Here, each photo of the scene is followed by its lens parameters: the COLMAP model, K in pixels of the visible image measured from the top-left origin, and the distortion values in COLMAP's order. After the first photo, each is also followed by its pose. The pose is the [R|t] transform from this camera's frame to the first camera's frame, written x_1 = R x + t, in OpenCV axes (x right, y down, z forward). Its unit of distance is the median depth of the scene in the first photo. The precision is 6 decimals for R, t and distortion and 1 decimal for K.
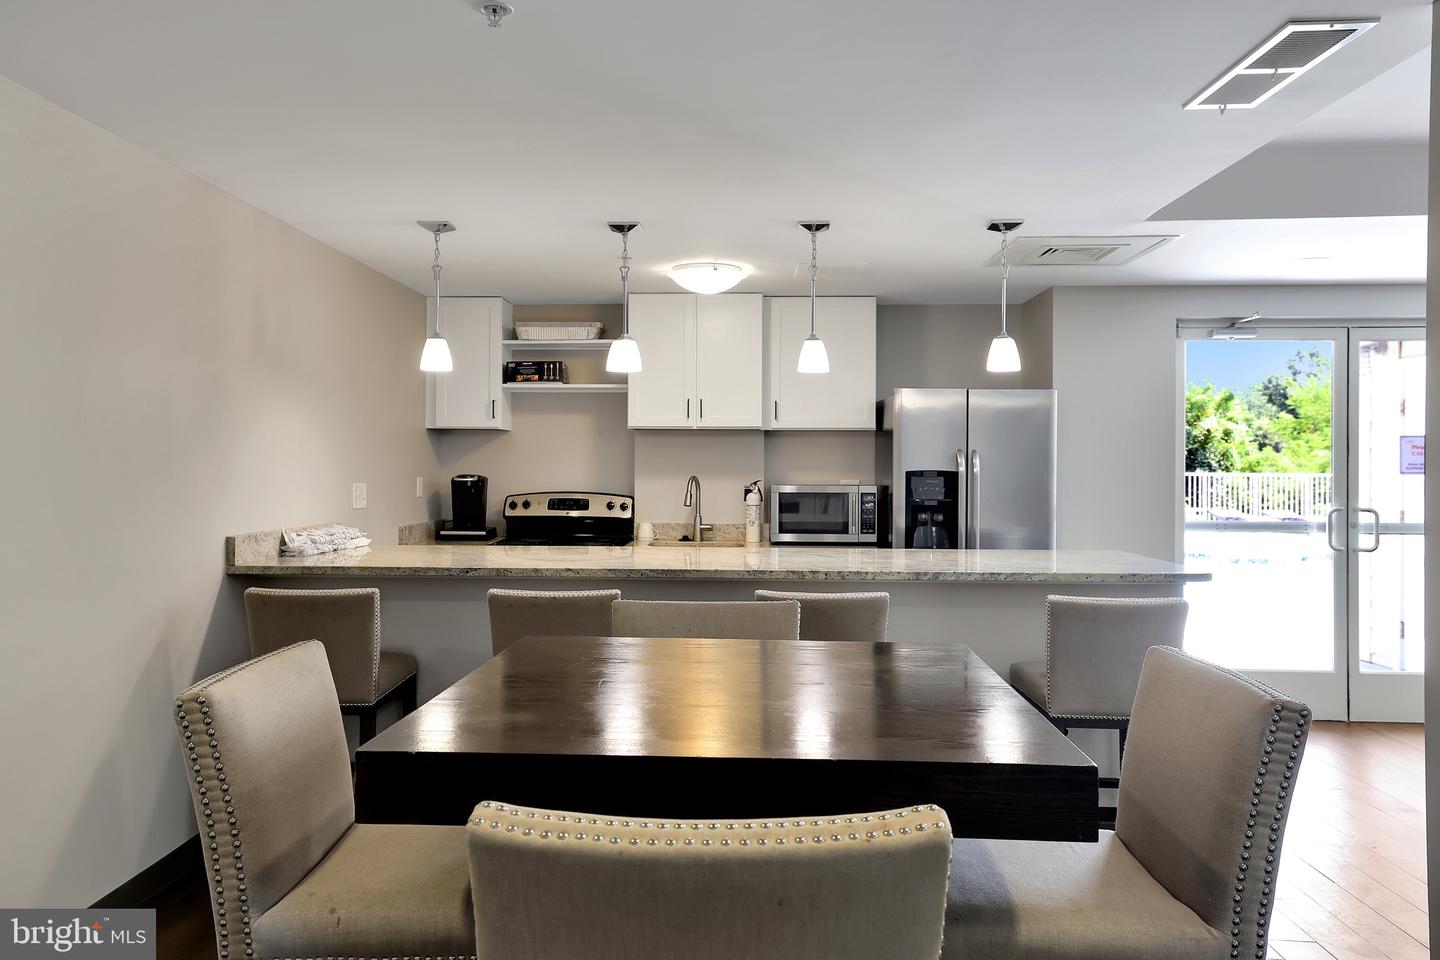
lens RADIAL K [[696.7, 0, 696.8], [0, 696.7, 473.4], [0, 0, 1]] dist [0.033013, 0.000131]
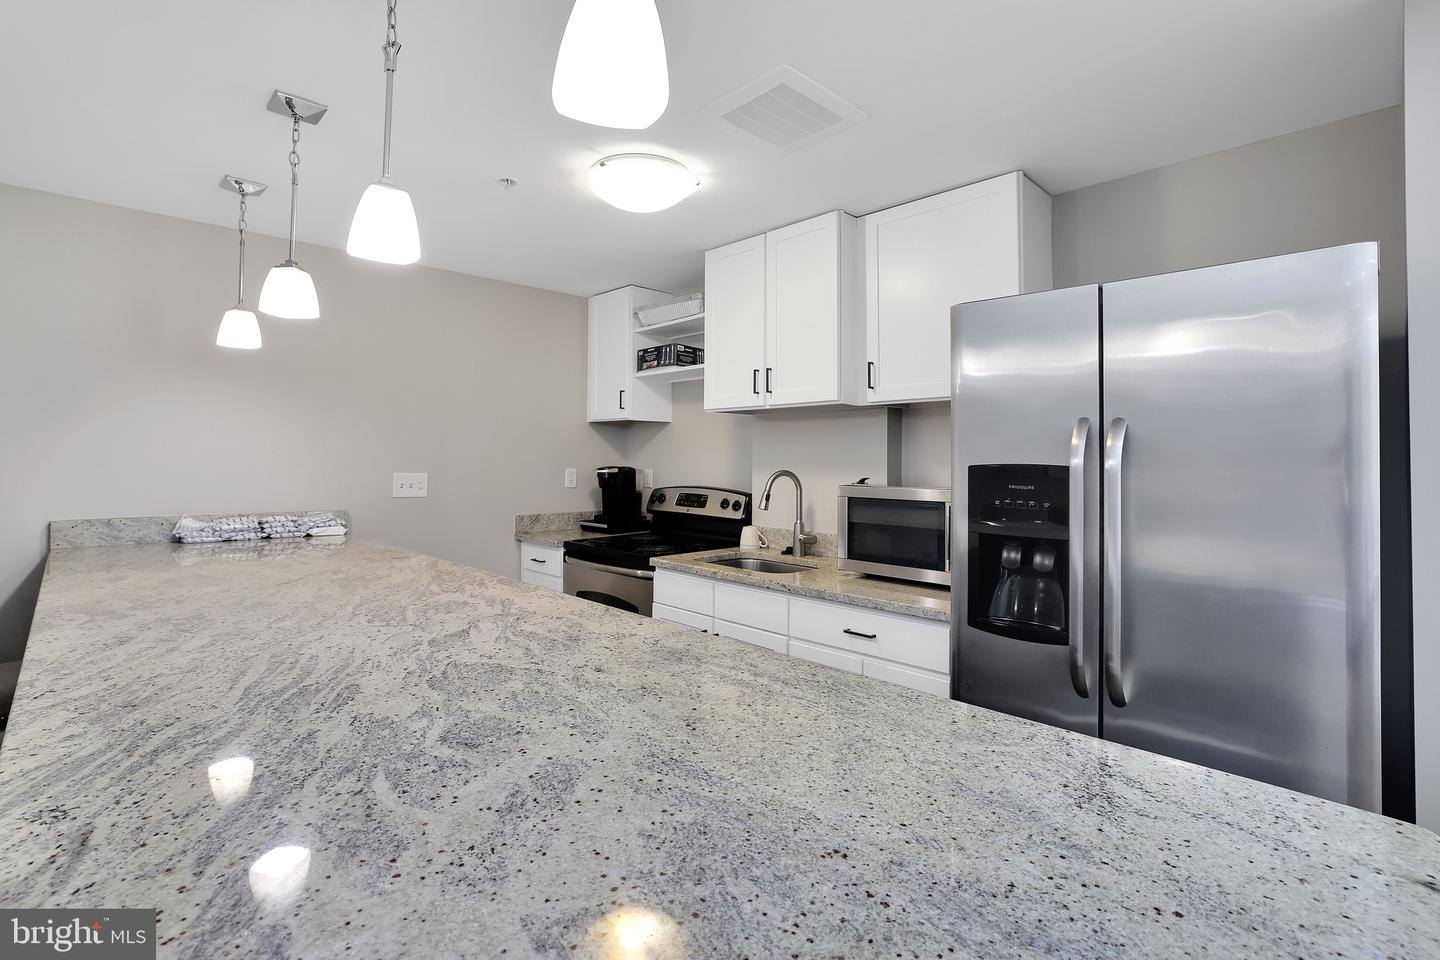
lens RADIAL K [[671.9, 0, 720.1], [0, 671.9, 410.7], [0, 0, 1]] dist [0.035428, -0.000002]
pose [[0.725945, -0.051119, -0.685851, 0.449874], [-0.003846, 0.996917, -0.078375, -0.002607], [0.687742, 0.059534, 0.723510, 0.403203]]
